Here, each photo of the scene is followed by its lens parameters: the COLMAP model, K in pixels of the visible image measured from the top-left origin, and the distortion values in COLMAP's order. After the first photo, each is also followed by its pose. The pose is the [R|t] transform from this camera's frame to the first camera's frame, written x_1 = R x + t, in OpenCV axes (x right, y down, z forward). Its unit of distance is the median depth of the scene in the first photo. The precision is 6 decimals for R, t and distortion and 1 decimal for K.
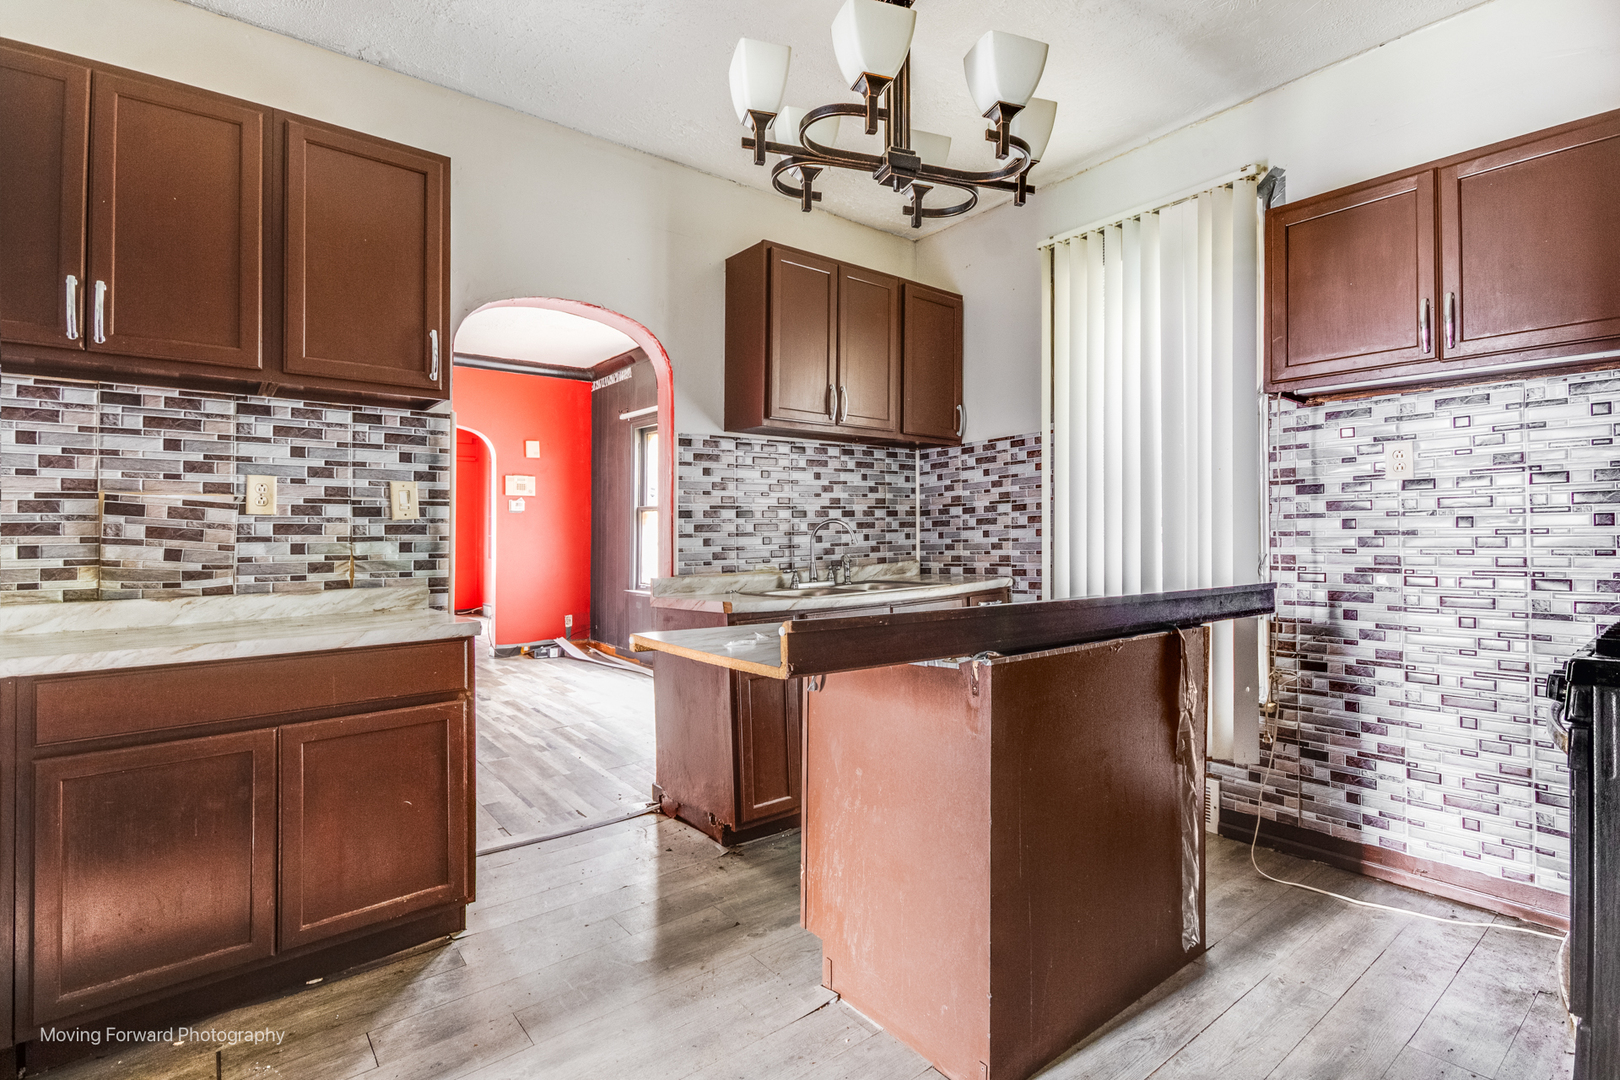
lens RADIAL K [[760.6, 0, 809.4], [0, 760.6, 518.5], [0, 0, 1]] dist [0.015750, -0.000746]
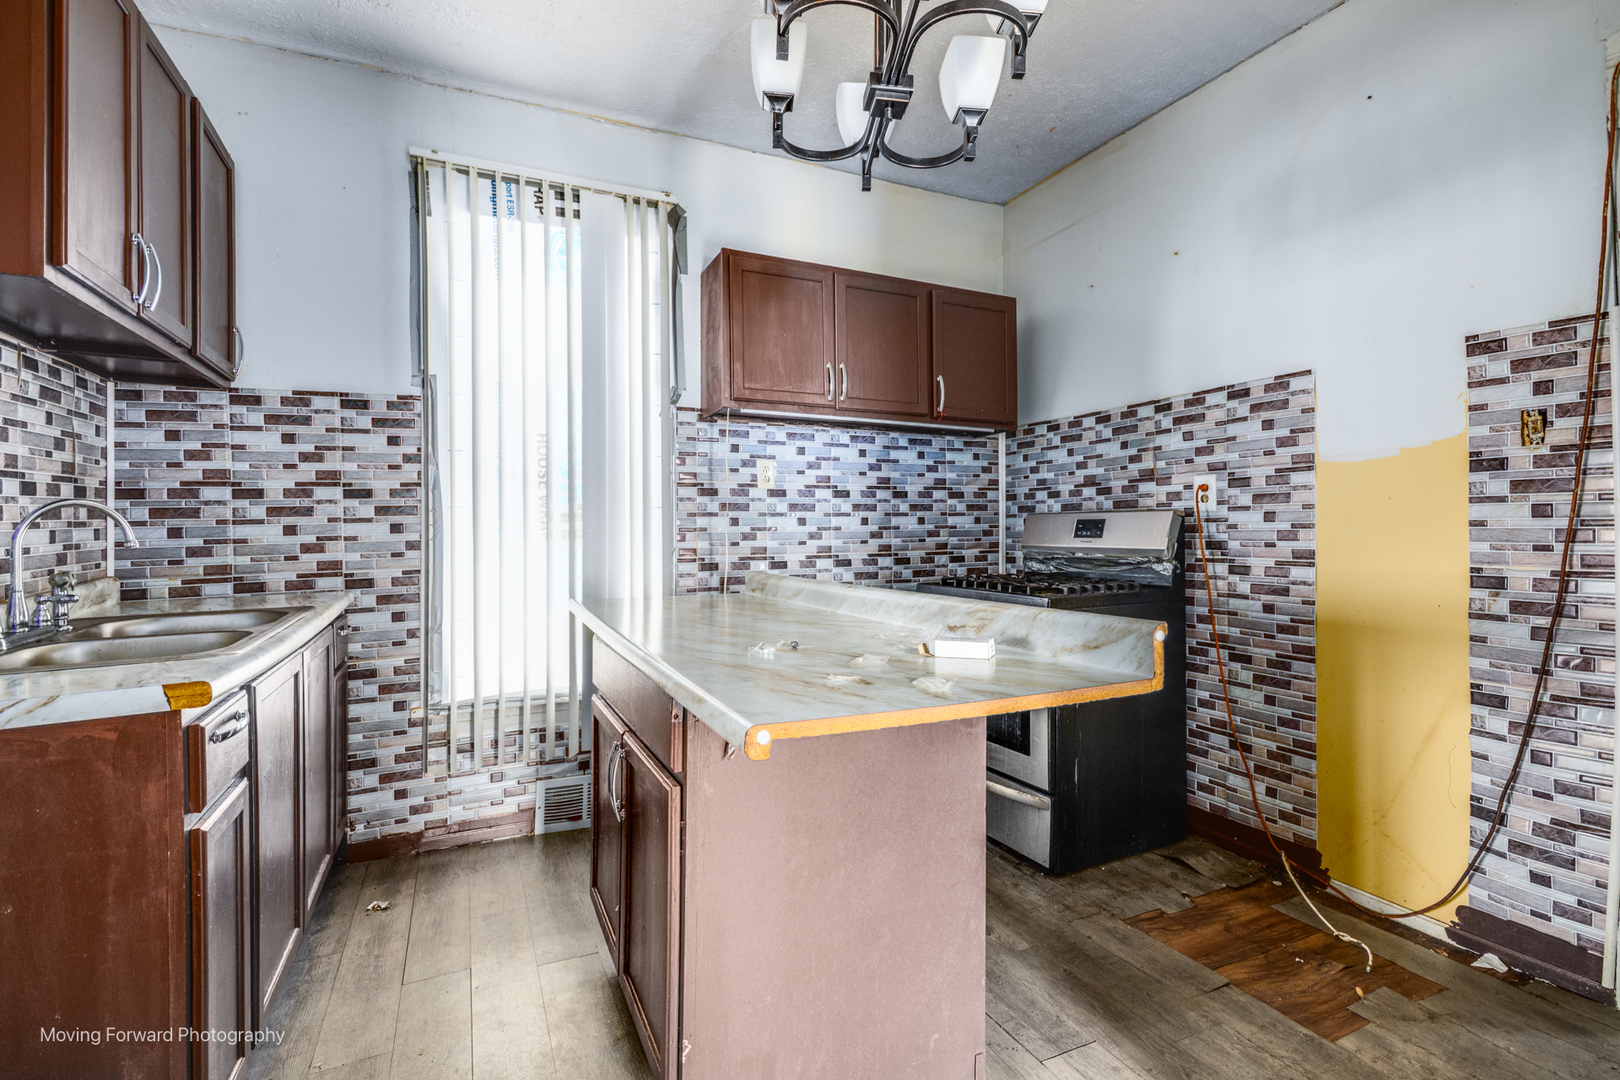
lens RADIAL K [[766.5, 0, 819.5], [0, 766.5, 525.8], [0, 0, 1]] dist [-0.009072, -0.000779]
pose [[0.221573, 0.014461, 0.975036, -0.390689], [-0.014404, 0.999829, -0.011555, 0.021202], [-0.975037, -0.011484, 0.221744, 0.489032]]
